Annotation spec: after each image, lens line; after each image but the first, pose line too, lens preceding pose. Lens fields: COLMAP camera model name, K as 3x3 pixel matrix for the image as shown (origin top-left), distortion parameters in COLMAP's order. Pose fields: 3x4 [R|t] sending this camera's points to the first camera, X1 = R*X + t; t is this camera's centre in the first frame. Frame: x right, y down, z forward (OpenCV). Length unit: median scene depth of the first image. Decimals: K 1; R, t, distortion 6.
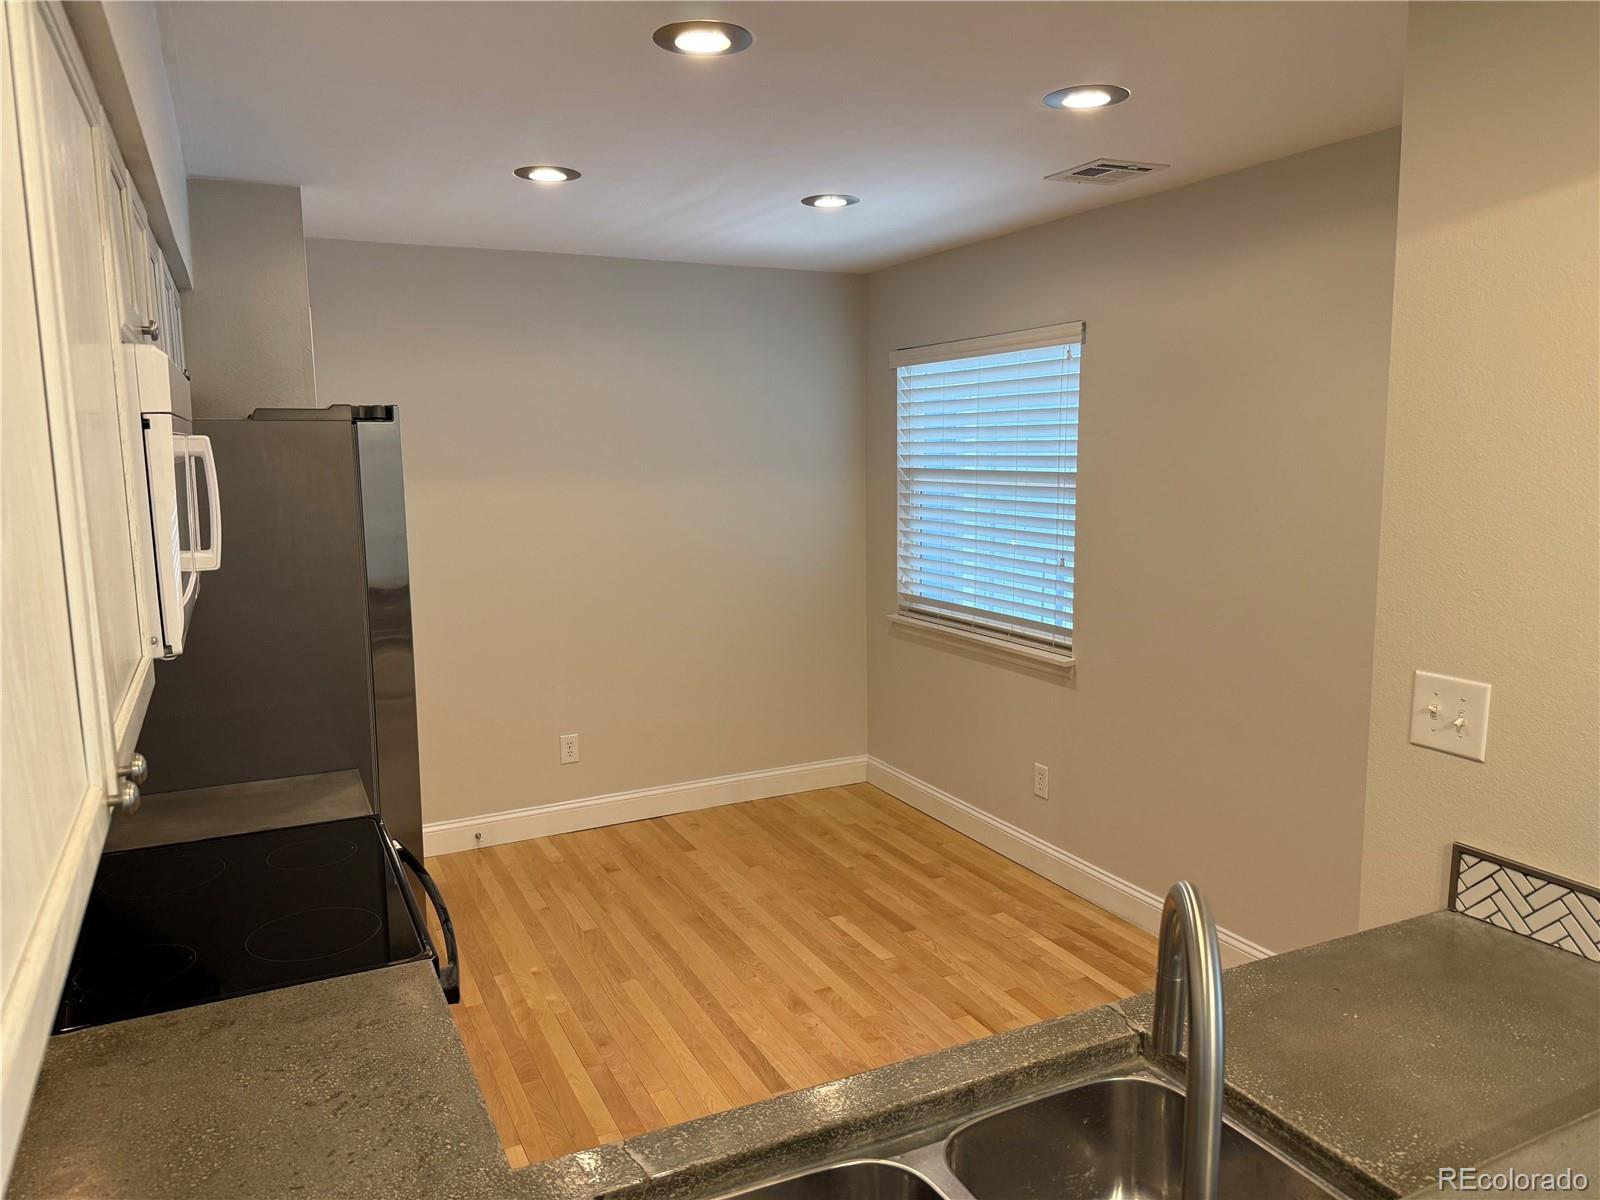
lens RADIAL K [[1131.6, 0, 786.4], [0, 1131.6, 618.4], [0, 0, 1]] dist [0.022462, -0.037903]
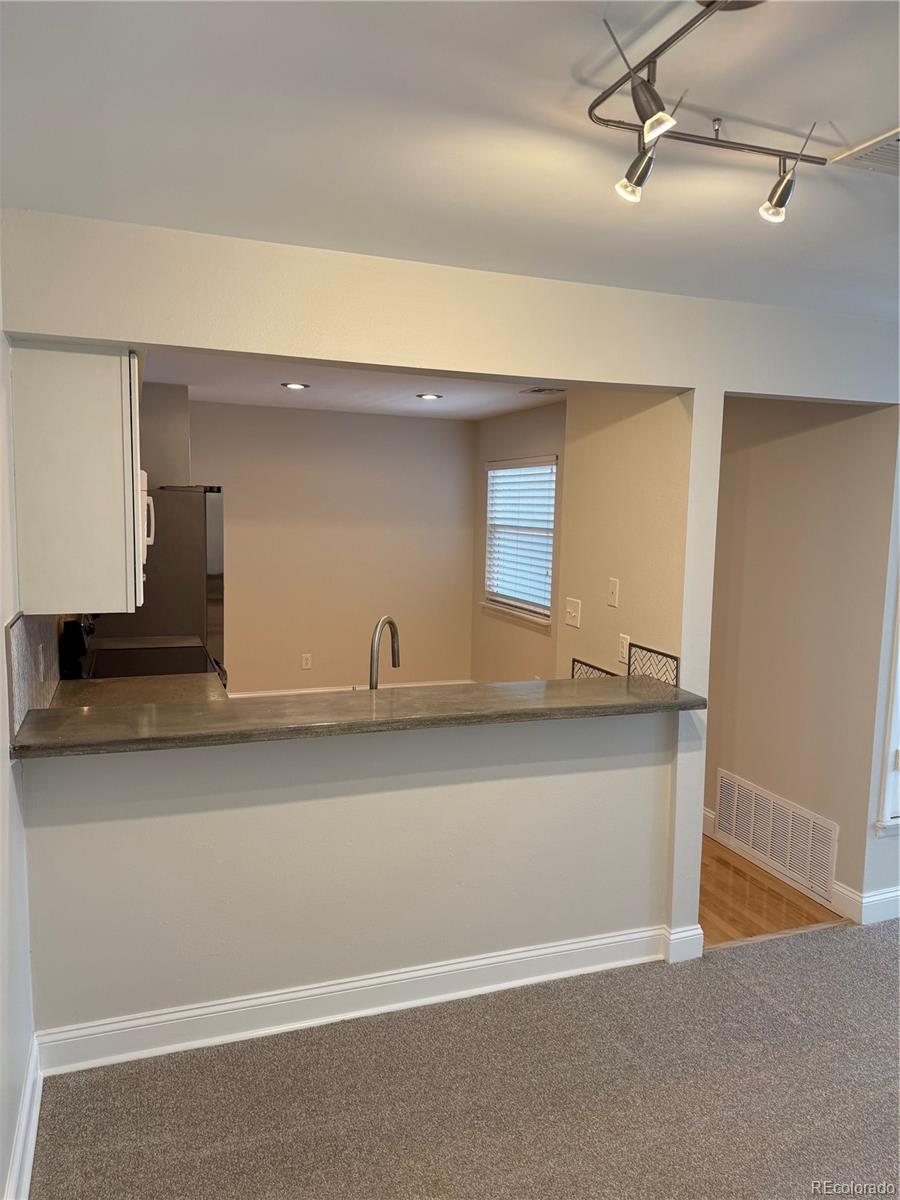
lens RADIAL K [[858.2, 0, 454.7], [0, 858.2, 613.9], [0, 0, 1]] dist [0.005742, 0.001865]
pose [[0.995180, 0.049049, -0.084917, 0.215954], [-0.051688, 0.998237, -0.029171, 0.076229], [0.083336, 0.033420, 0.995961, -0.525845]]
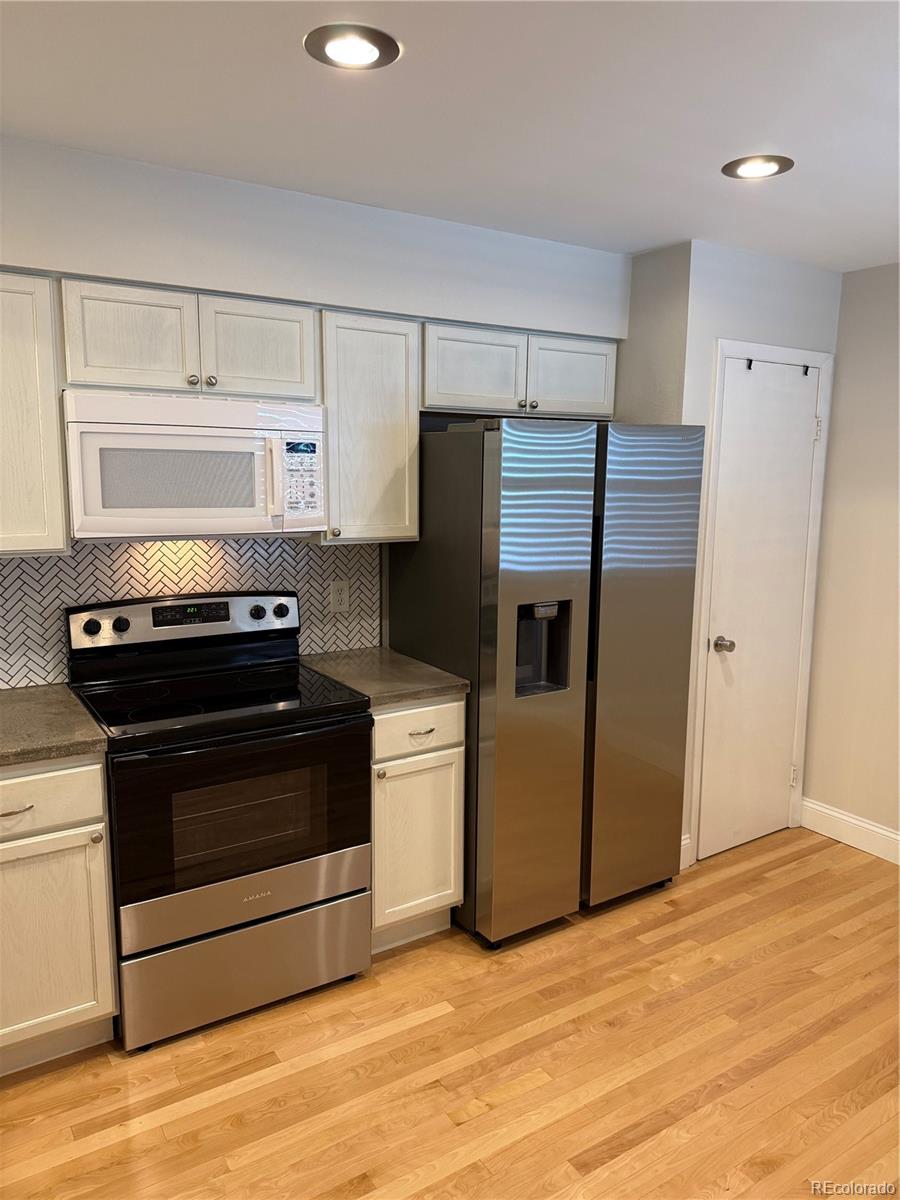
lens RADIAL K [[848.7, 0, 450.0], [0, 848.7, 600.0], [0, 0, 1]] dist [0.022462, -0.037903]
pose [[0.097798, 0.162459, -0.981857, 0.419789], [-0.157948, 0.976615, 0.145860, -0.078730], [0.982592, 0.140818, 0.121171, 0.549536]]
